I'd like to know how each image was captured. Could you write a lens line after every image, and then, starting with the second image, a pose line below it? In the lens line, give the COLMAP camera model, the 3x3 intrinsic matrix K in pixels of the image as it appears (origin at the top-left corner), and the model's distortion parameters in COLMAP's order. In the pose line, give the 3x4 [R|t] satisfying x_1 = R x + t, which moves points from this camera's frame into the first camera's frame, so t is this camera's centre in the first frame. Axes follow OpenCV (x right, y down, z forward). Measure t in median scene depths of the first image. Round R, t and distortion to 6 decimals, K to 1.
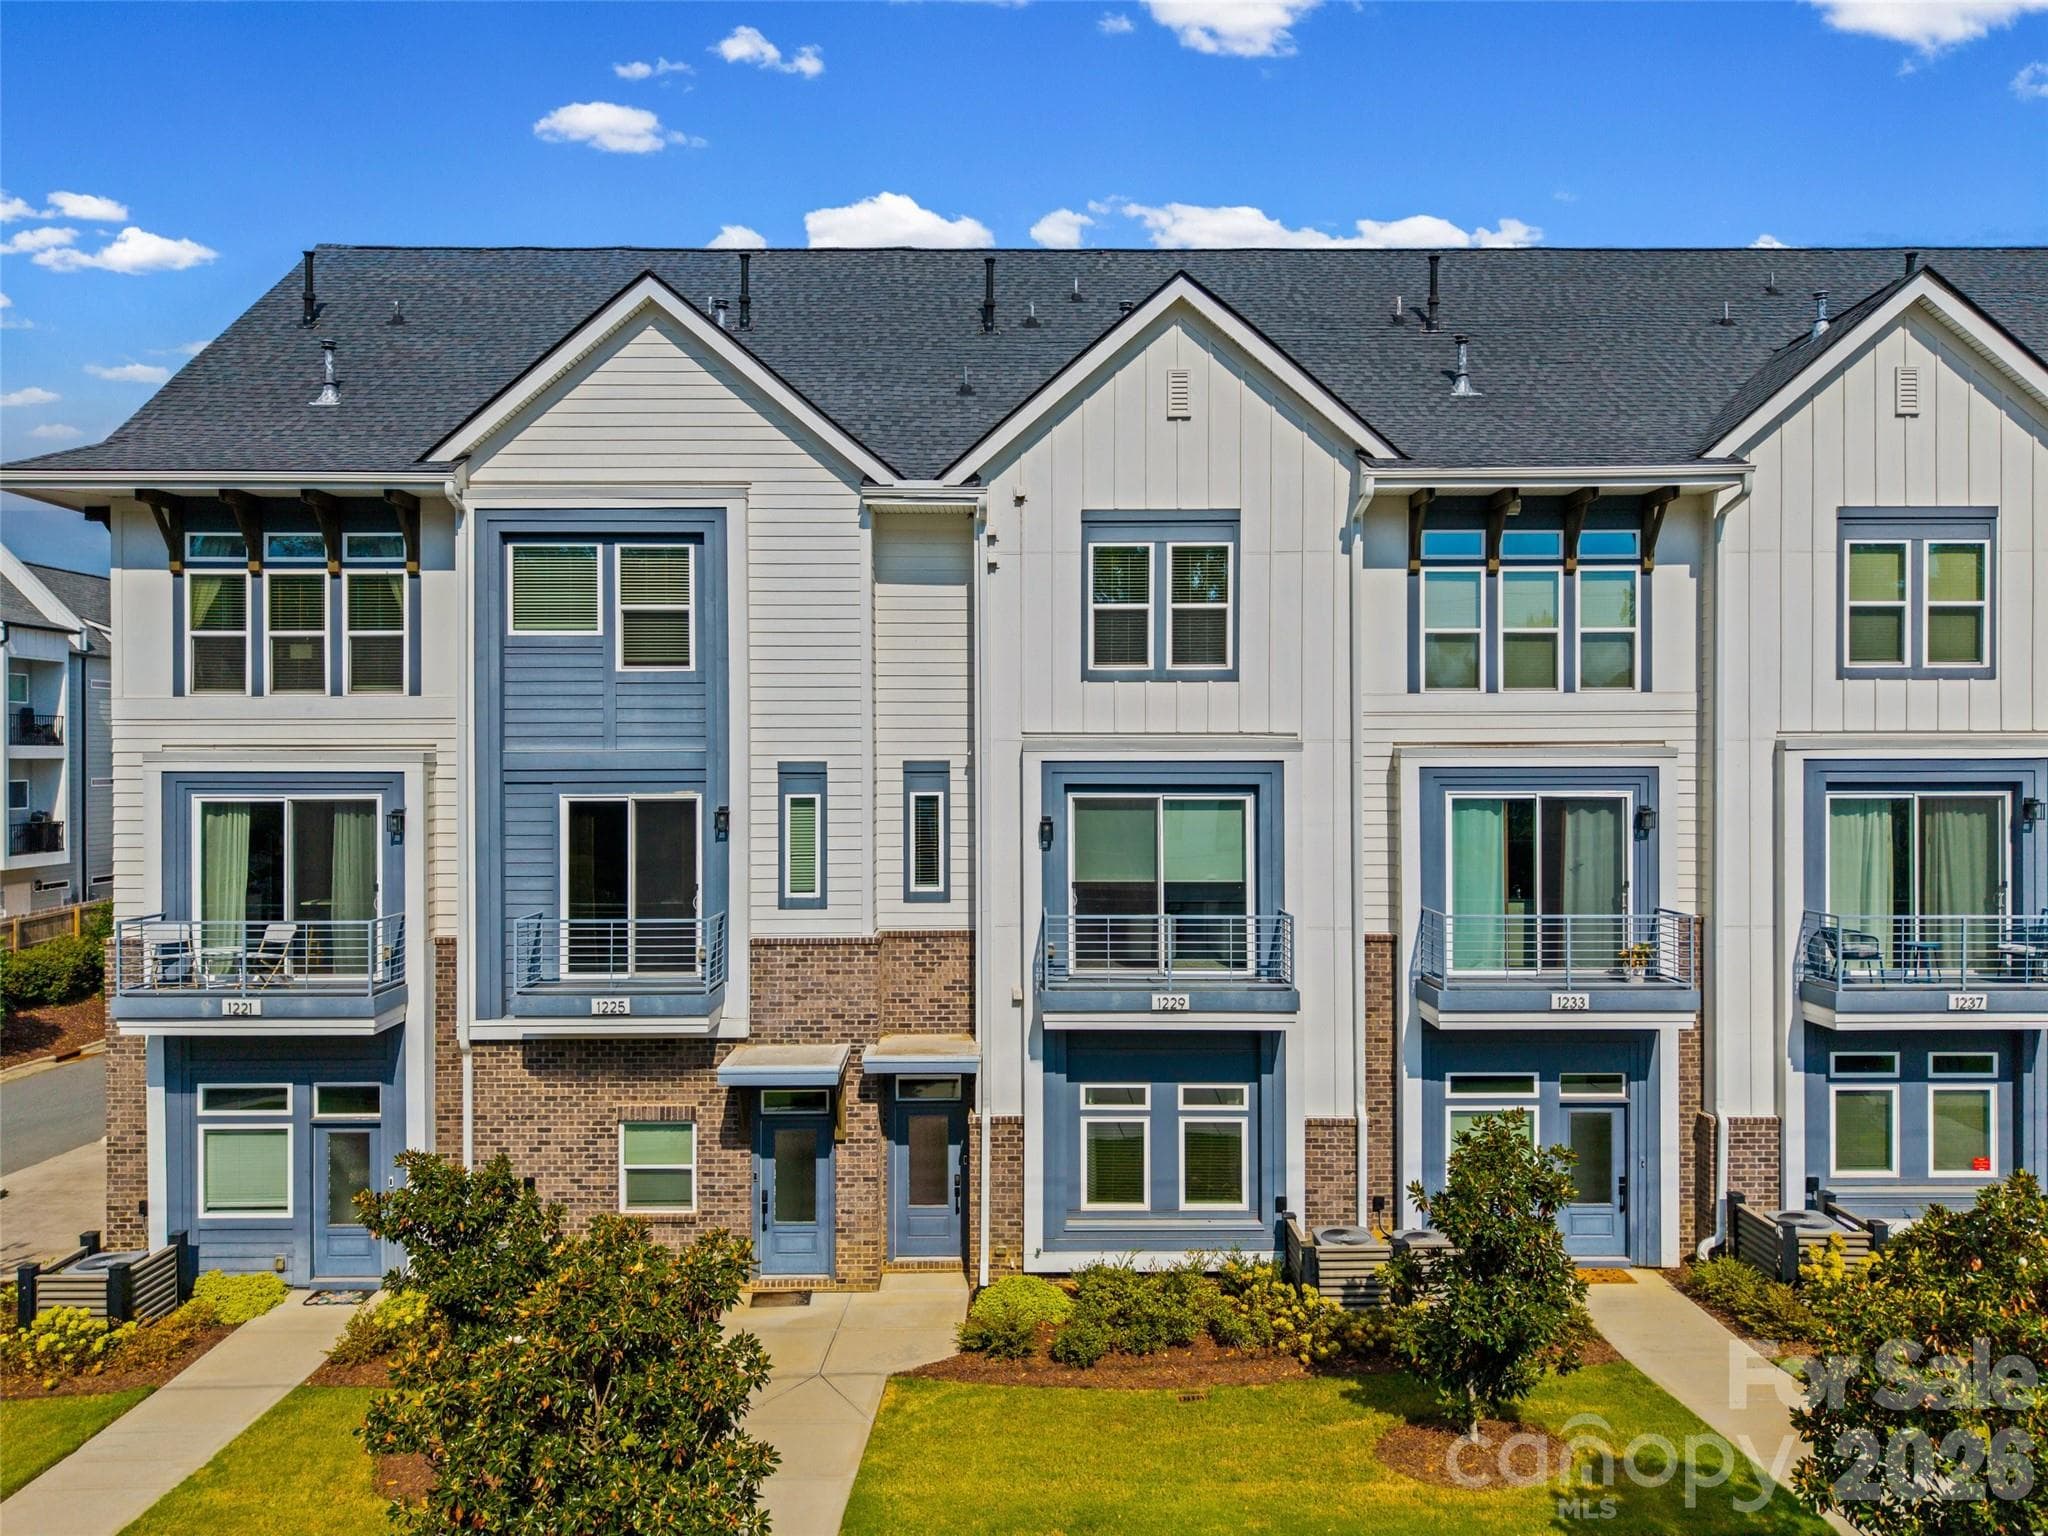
lens RADIAL K [[1358.6, 0, 1024.4], [0, 1358.6, 764.8], [0, 0, 1]] dist [-0.007096, -0.004357]
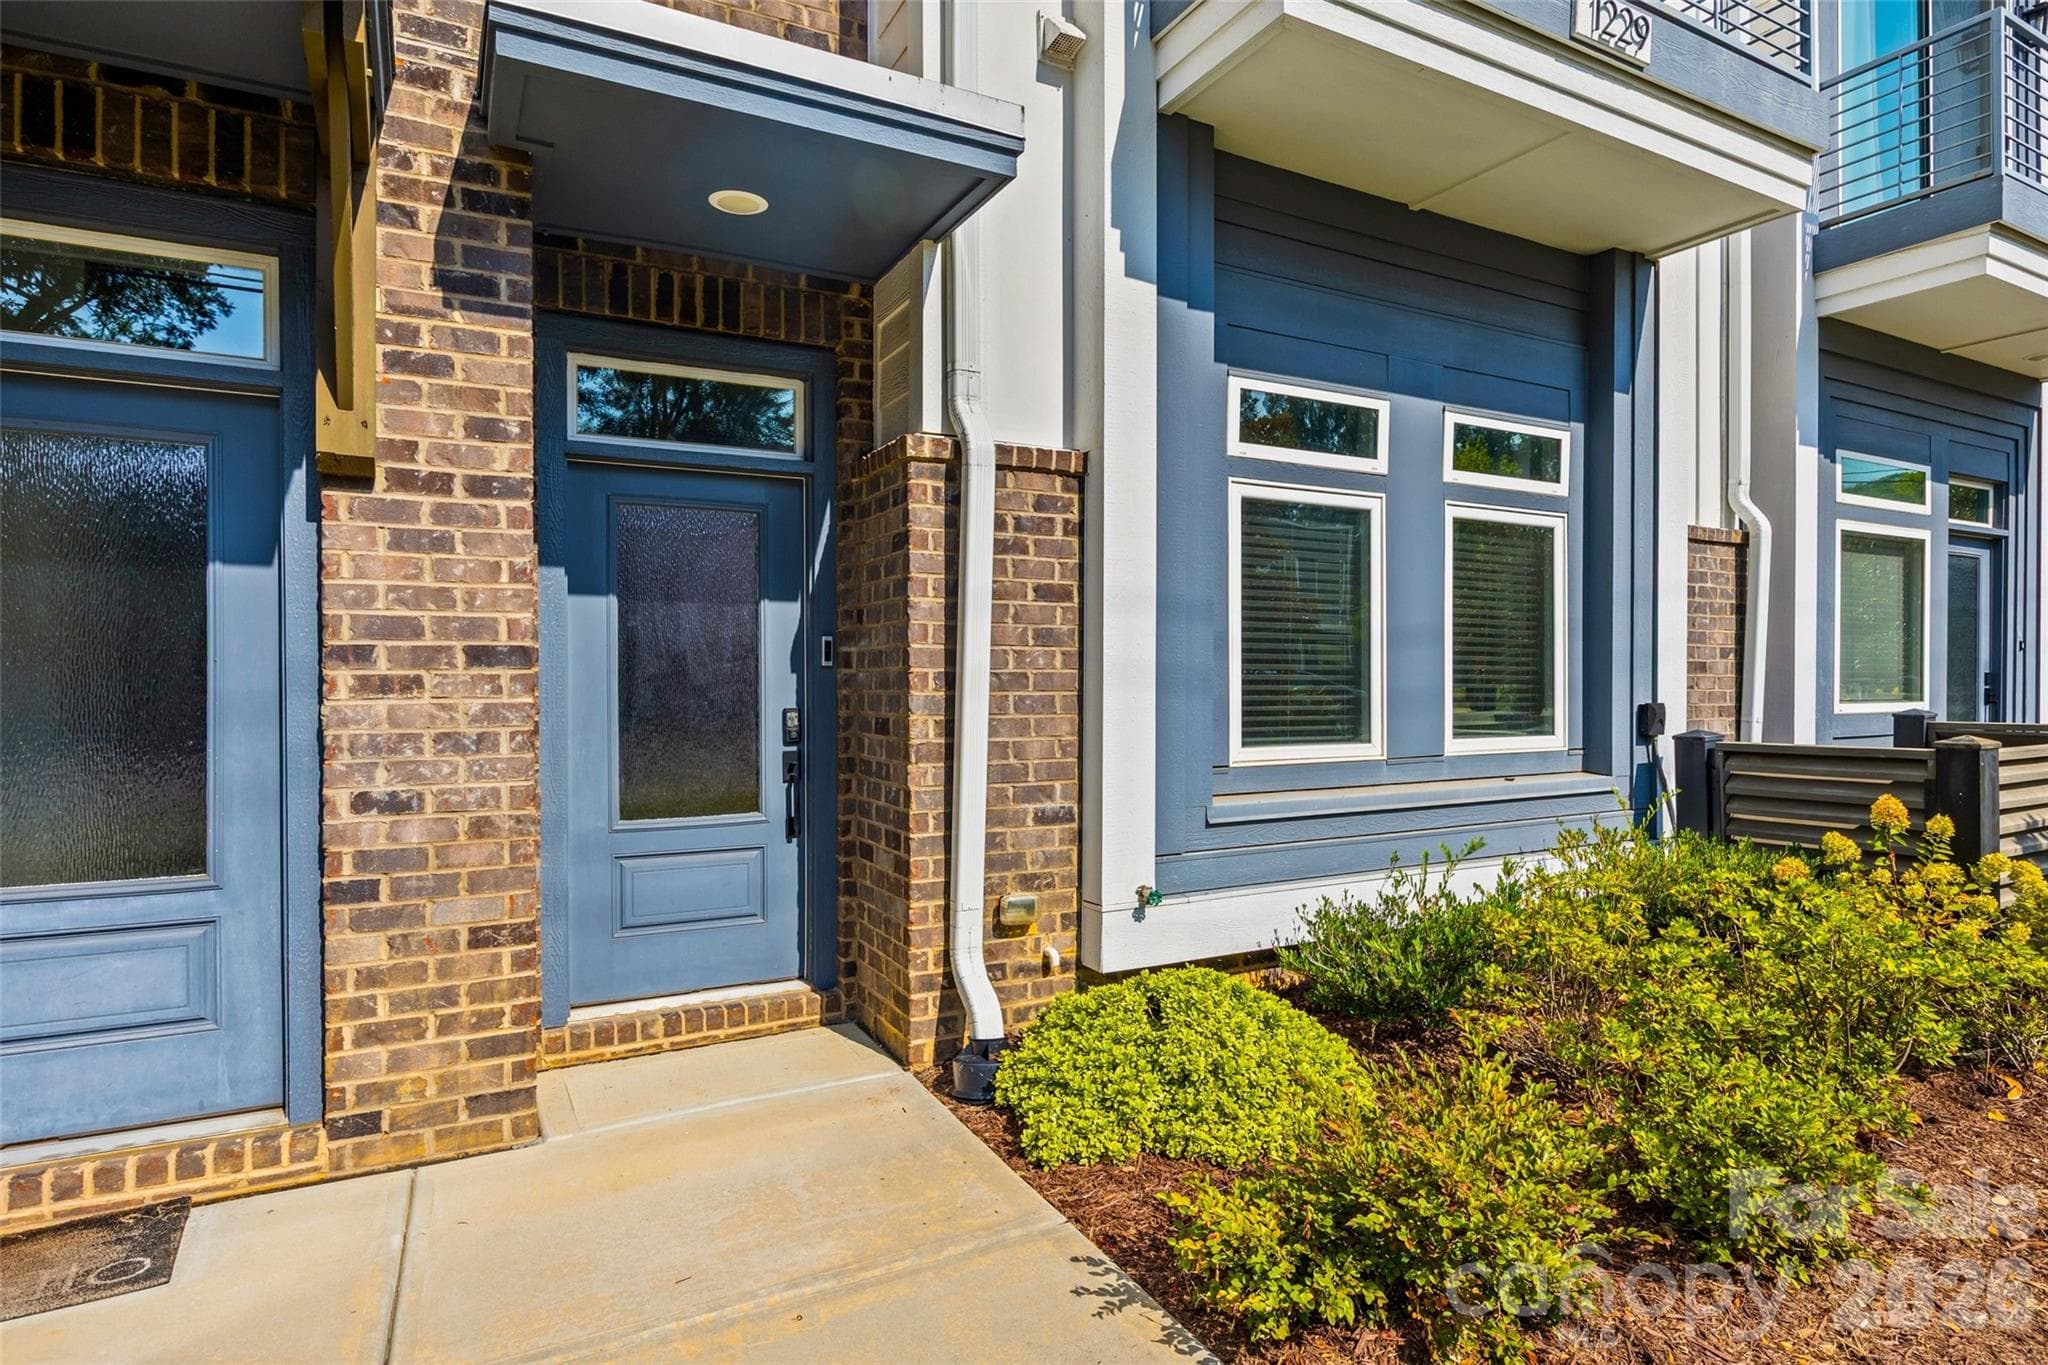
lens RADIAL K [[1072.4, 0, 1038.7], [0, 1072.4, 691.8], [0, 0, 1]] dist [-0.028247, -0.000186]
pose [[0.879020, -0.000960, 0.476783, -0.119174], [-0.003553, 0.999957, 0.008564, 0.309073], [-0.476771, -0.009221, 0.878979, 0.800422]]
